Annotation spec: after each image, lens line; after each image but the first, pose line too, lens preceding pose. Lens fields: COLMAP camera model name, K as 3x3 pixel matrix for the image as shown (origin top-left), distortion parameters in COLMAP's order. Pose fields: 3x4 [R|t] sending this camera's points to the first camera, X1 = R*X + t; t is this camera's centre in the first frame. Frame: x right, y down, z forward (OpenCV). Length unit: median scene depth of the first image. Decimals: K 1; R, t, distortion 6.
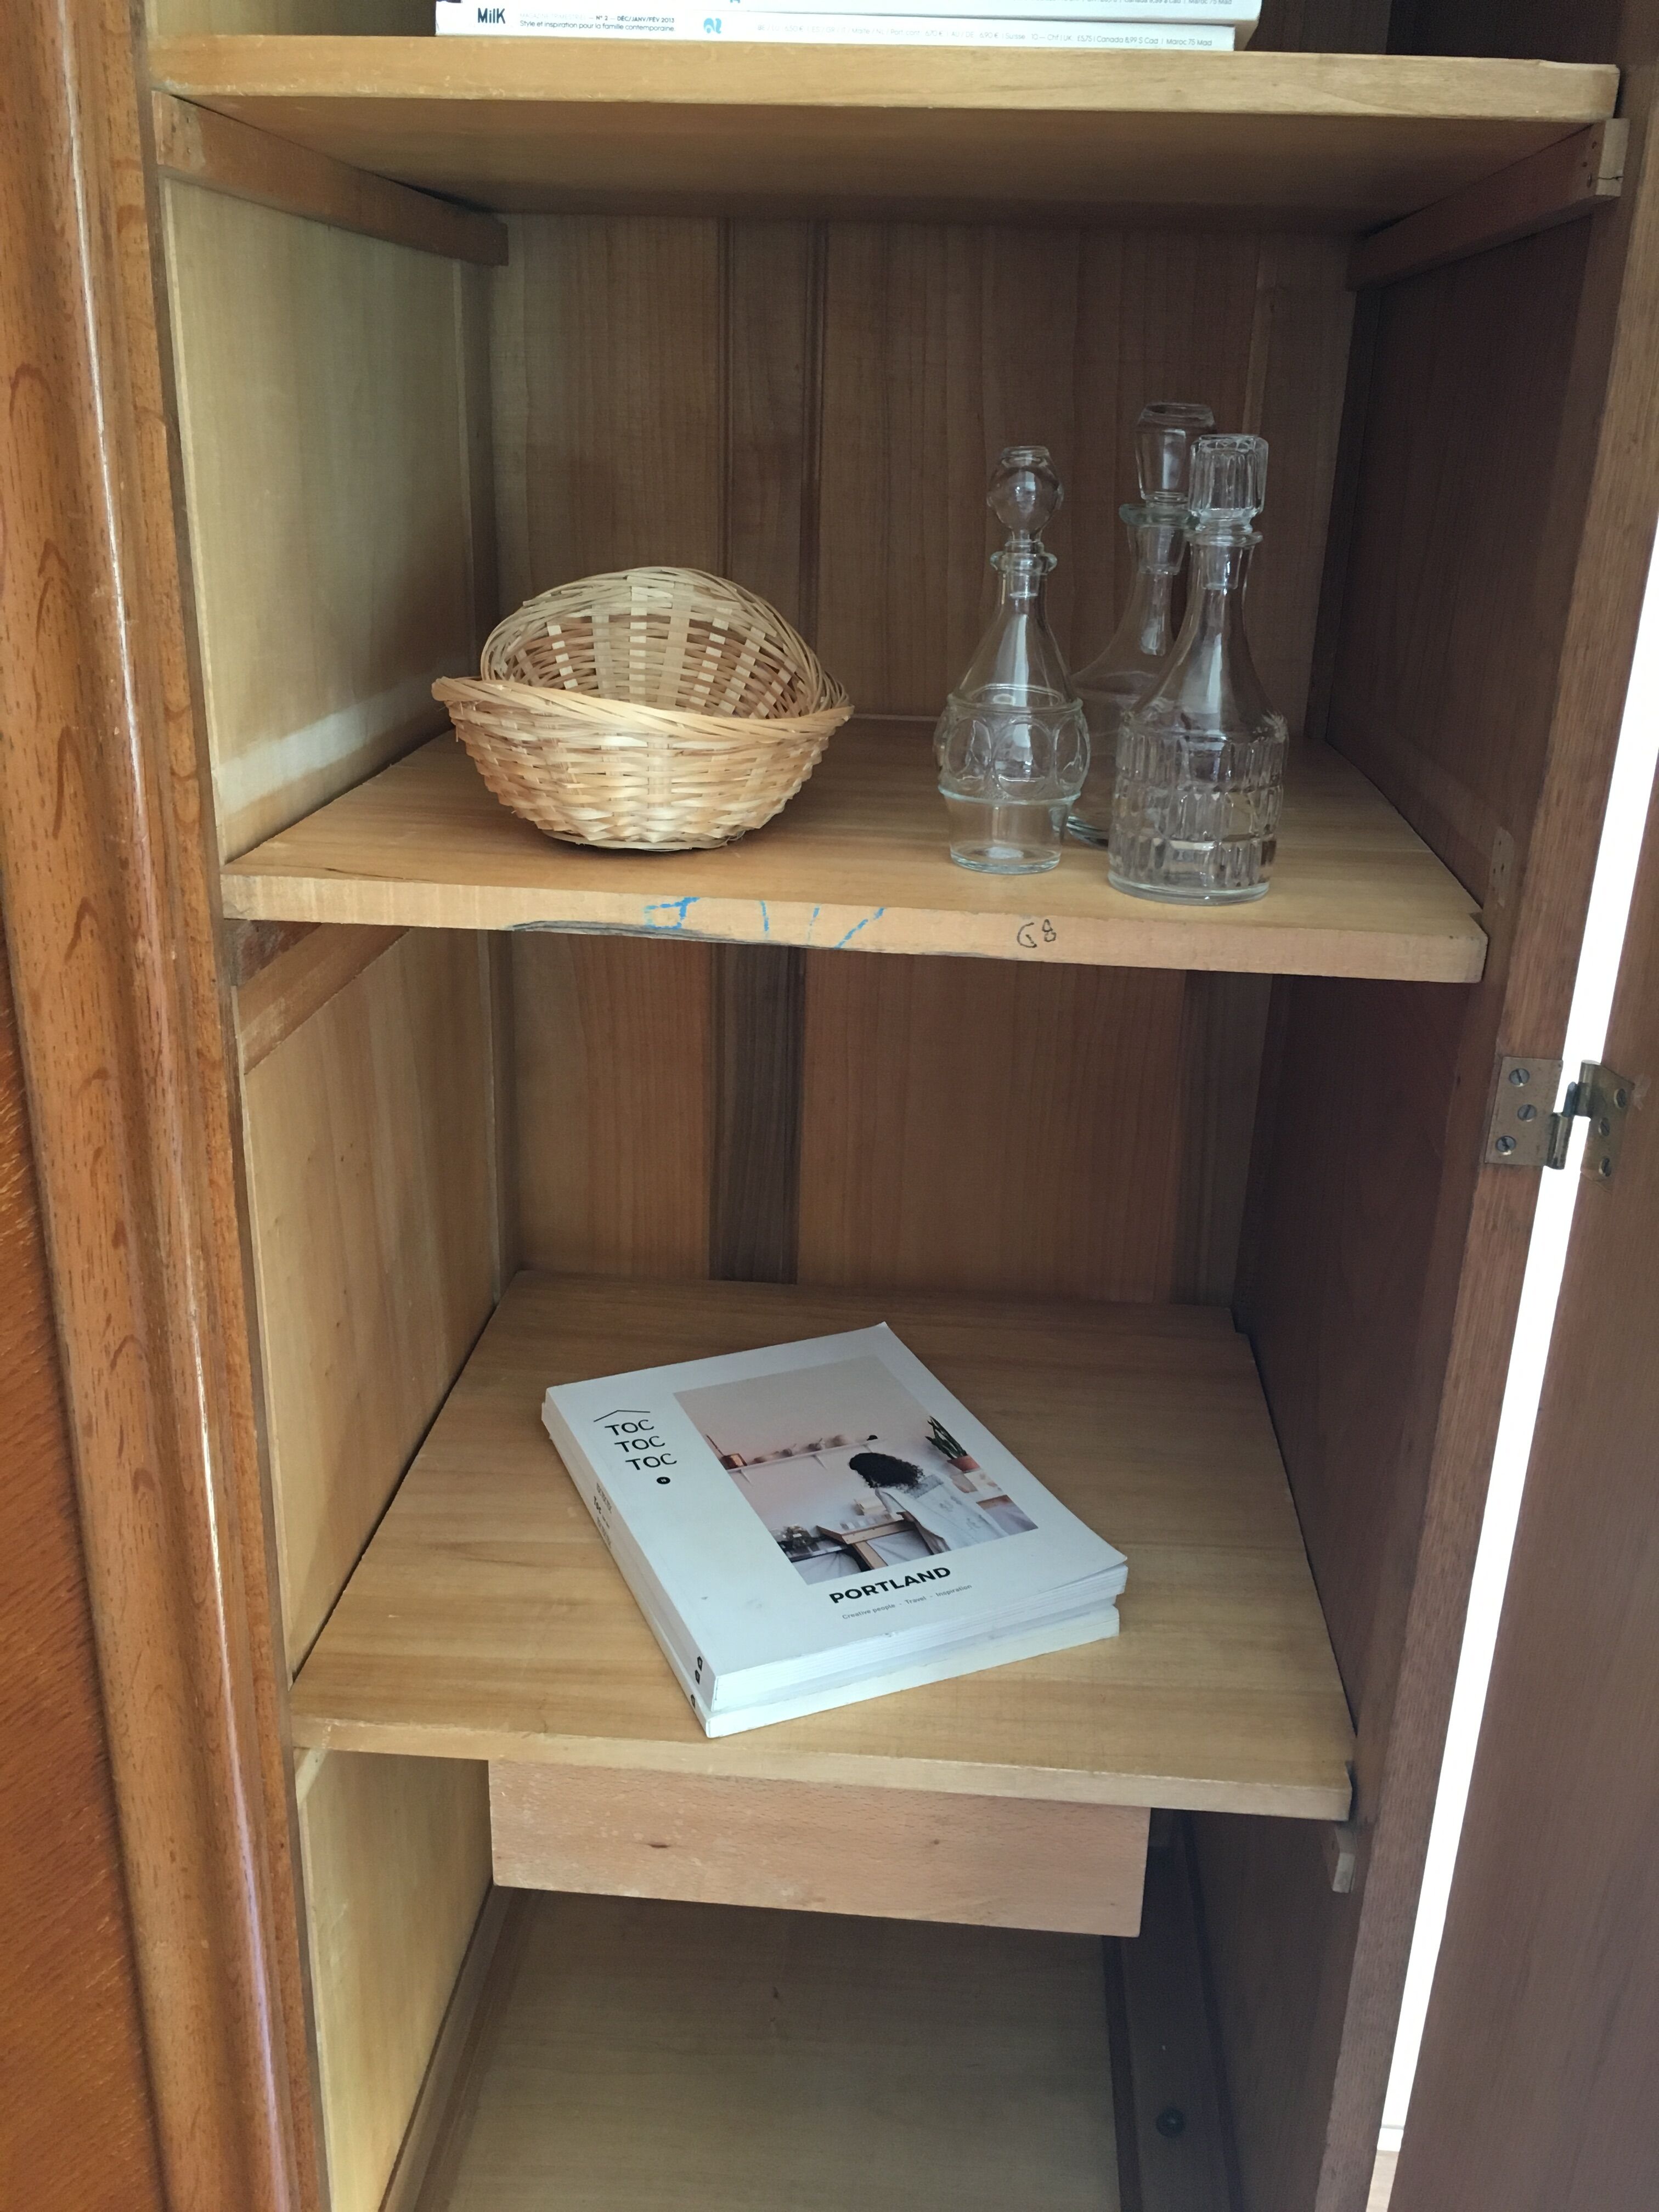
lens RADIAL K [[1892.8, 0, 829.5], [0, 1892.8, 1106.0], [0, 0, 1]] dist [0.088586, -0.127571]
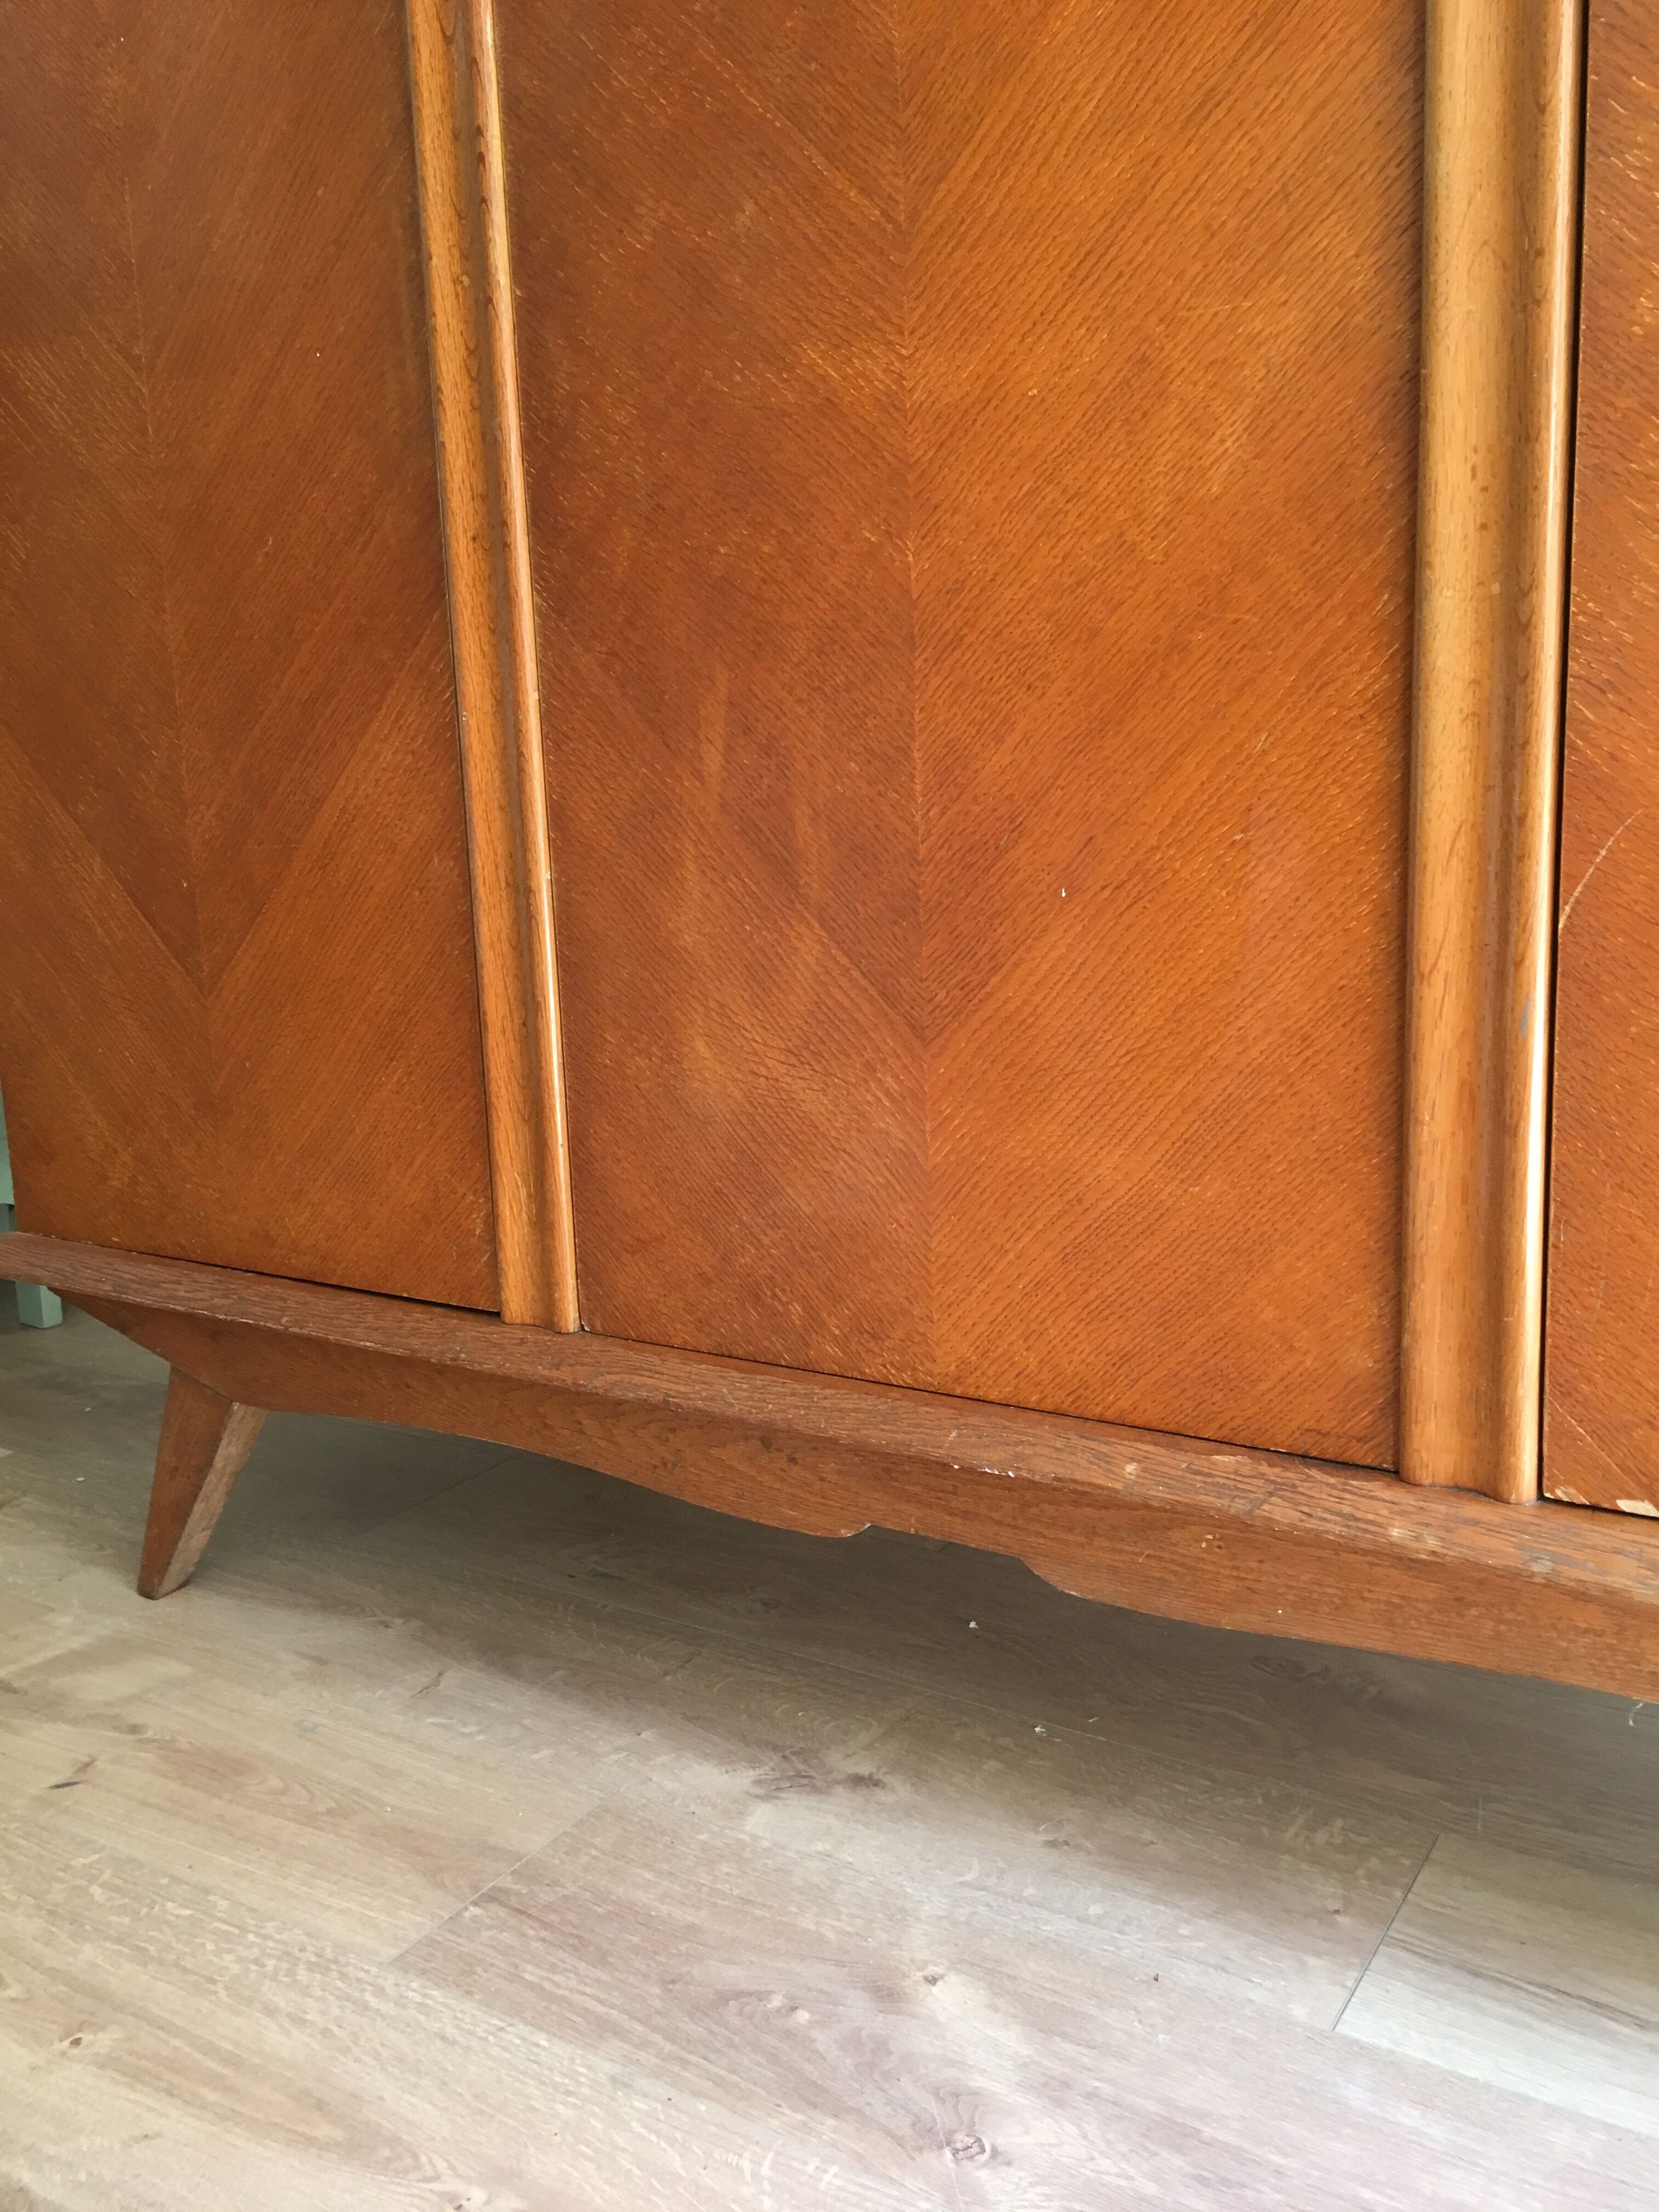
lens RADIAL K [[1892.8, 0, 829.5], [0, 1892.8, 1106.0], [0, 0, 1]] dist [0.088586, -0.127571]
pose [[0.881179, 0.024674, -0.472139, -0.181514], [-0.103438, 0.984505, -0.141602, 0.950810], [0.461329, 0.173613, 0.870077, 0.083181]]
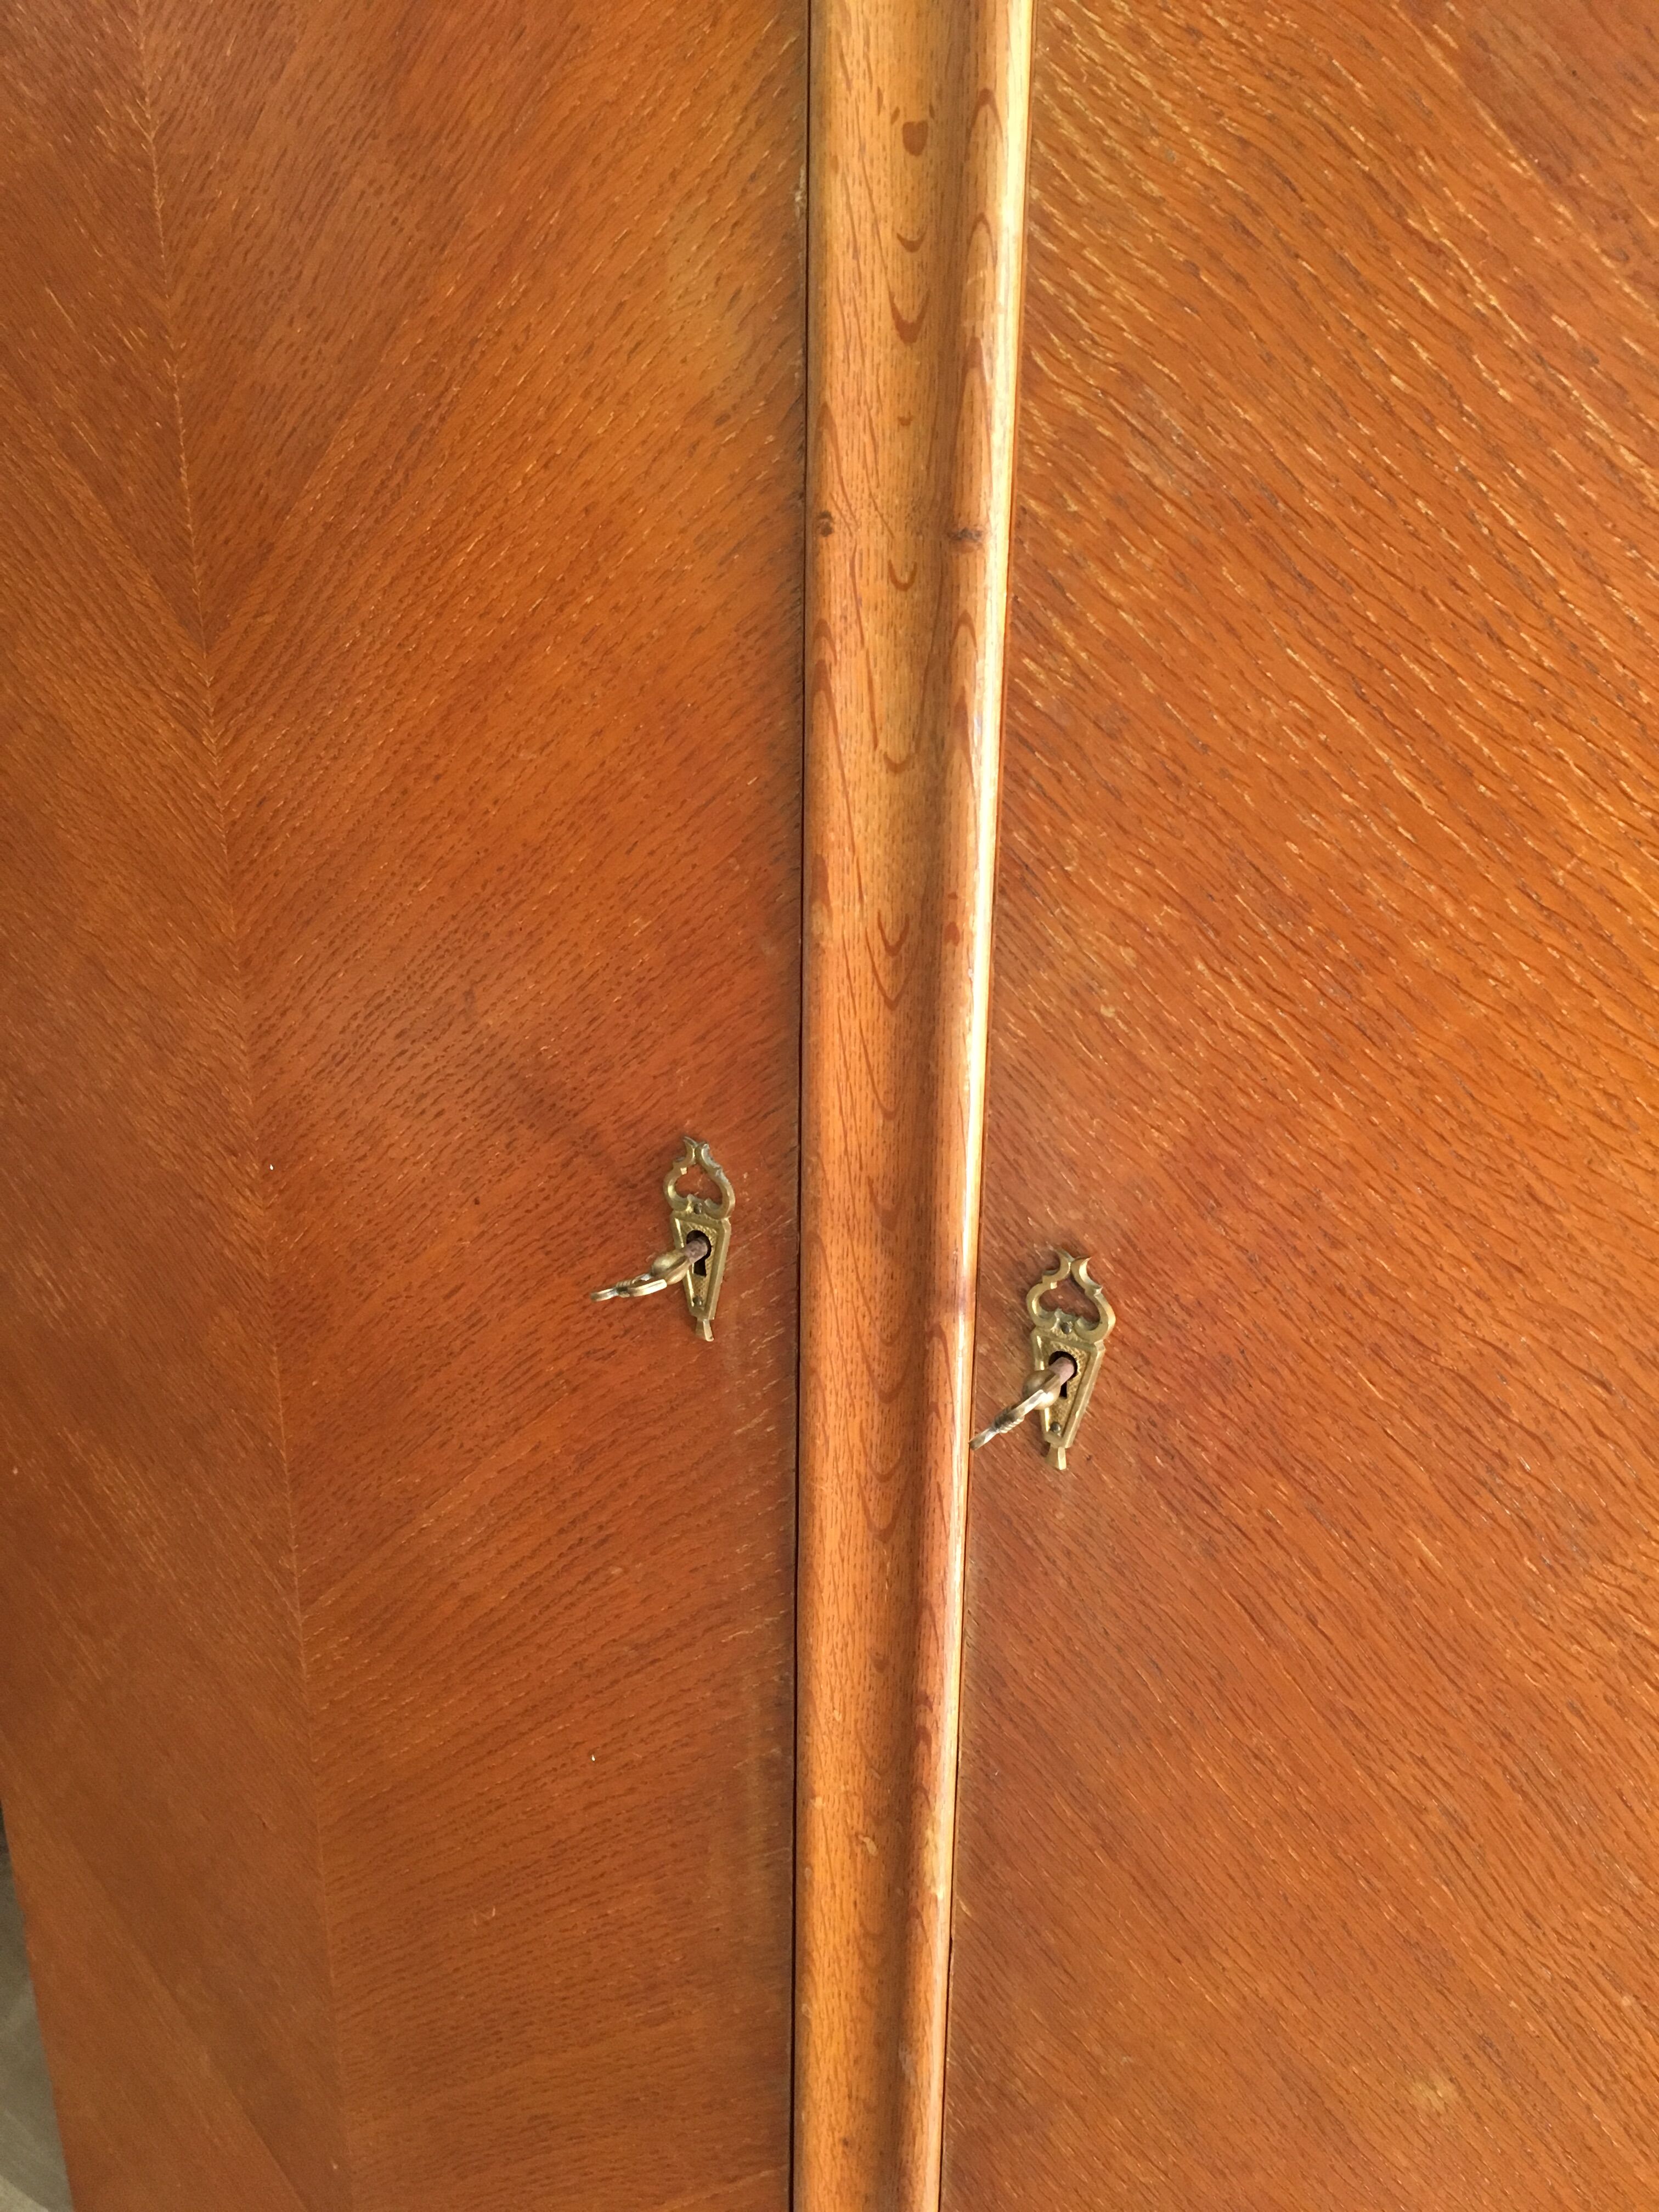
lens RADIAL K [[1892.8, 0, 829.5], [0, 1892.8, 1106.0], [0, 0, 1]] dist [0.088586, -0.127571]
pose [[0.884349, 0.146503, -0.443242, -0.781692], [-0.148344, 0.988458, 0.030737, -0.165554], [0.442629, 0.038570, 0.895875, 0.293573]]
